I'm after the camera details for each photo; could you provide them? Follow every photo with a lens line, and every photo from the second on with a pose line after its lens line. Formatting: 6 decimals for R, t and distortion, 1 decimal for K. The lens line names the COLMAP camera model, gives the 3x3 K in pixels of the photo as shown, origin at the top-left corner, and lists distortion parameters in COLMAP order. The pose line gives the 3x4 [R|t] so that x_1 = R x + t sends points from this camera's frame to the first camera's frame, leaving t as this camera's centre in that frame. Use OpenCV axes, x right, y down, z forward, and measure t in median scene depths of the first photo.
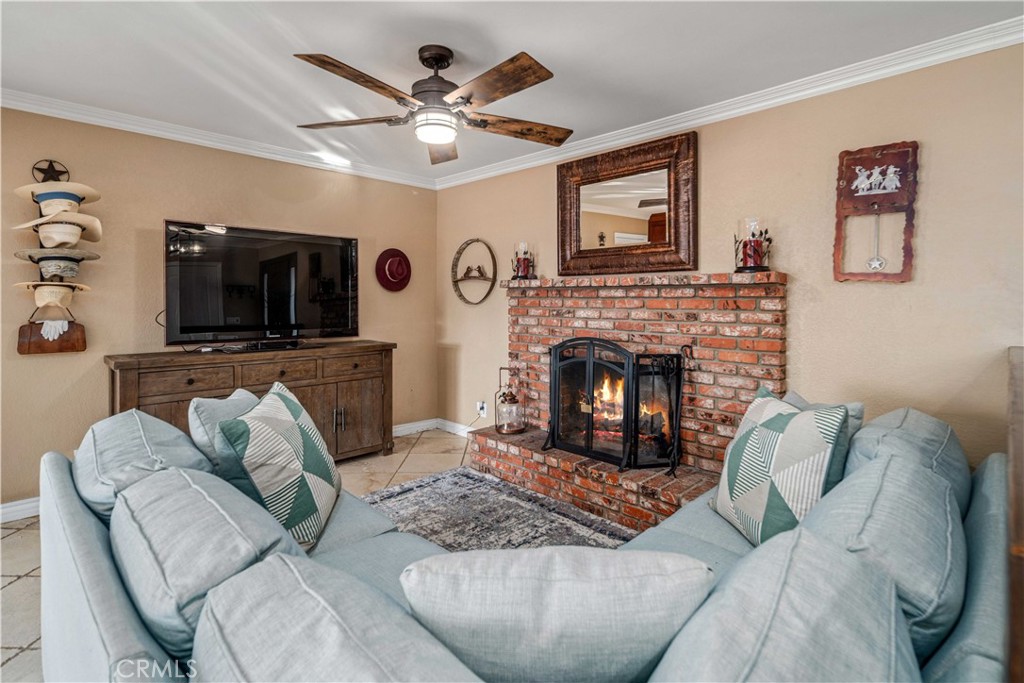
lens RADIAL K [[499.0, 0, 506.5], [0, 499.0, 308.2], [0, 0, 1]] dist [0.002309, 0.002749]
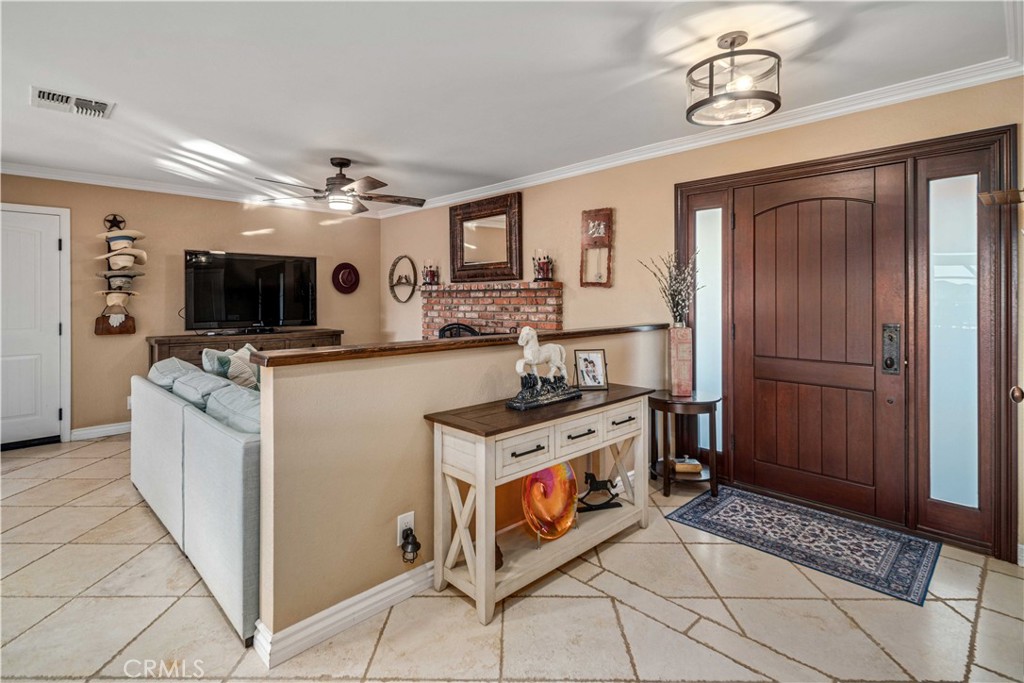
lens RADIAL K [[499.0, 0, 507.9], [0, 499.0, 300.7], [0, 0, 1]] dist [0.002309, 0.002749]
pose [[0.999958, -0.007231, -0.005549, 0.344918], [0.007164, 0.999903, -0.011967, 0.008836], [0.005635, 0.011927, 0.999913, -0.571463]]
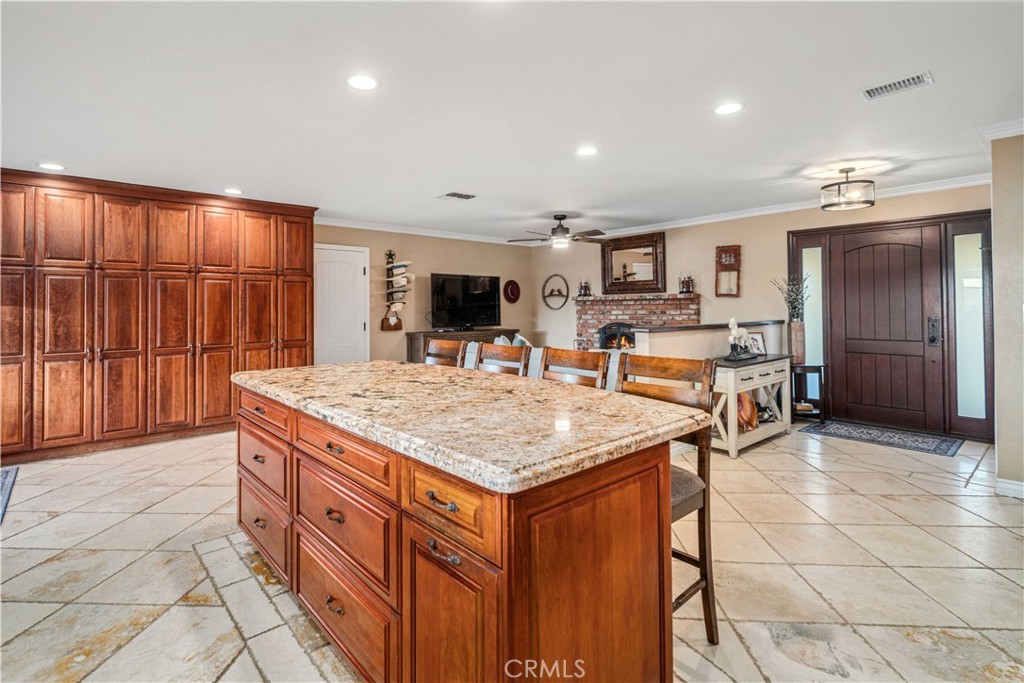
lens RADIAL K [[499.0, 0, 506.6], [0, 499.0, 303.1], [0, 0, 1]] dist [0.002309, 0.002749]
pose [[0.998692, -0.012279, -0.049624, -0.230199], [0.010847, 0.999520, -0.029015, 0.032076], [0.049957, 0.028438, 0.998346, -1.304746]]
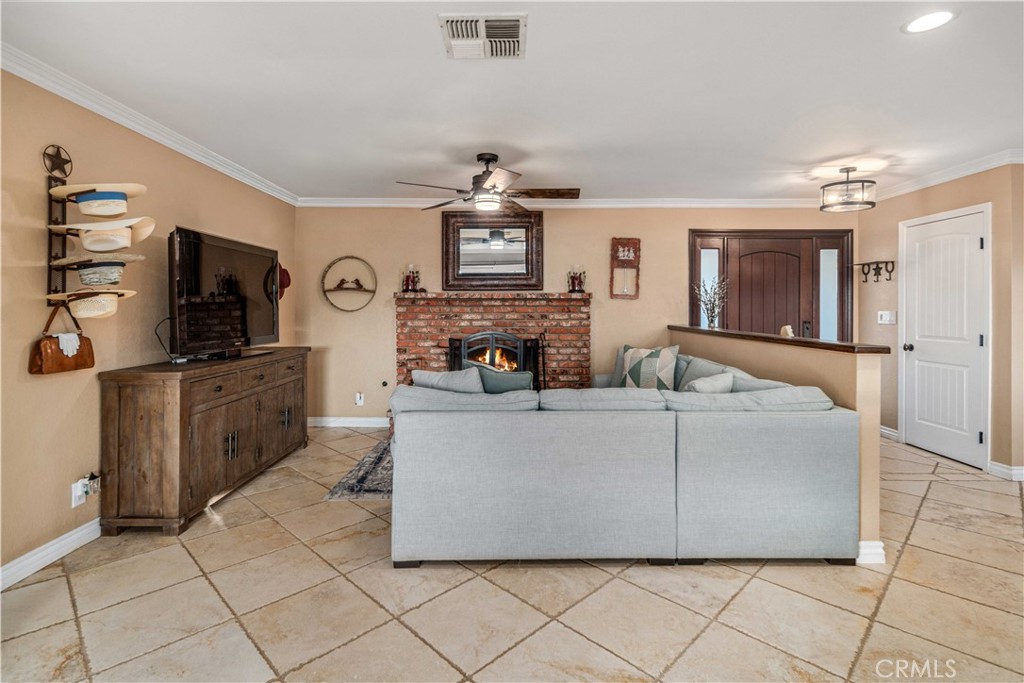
lens RADIAL K [[499.0, 0, 507.3], [0, 499.0, 307.2], [0, 0, 1]] dist [0.002309, 0.002749]
pose [[0.699679, -0.003354, 0.714450, -0.952480], [0.014490, 0.999850, -0.009496, -0.001337], [-0.714311, 0.016996, 0.699622, -0.134628]]
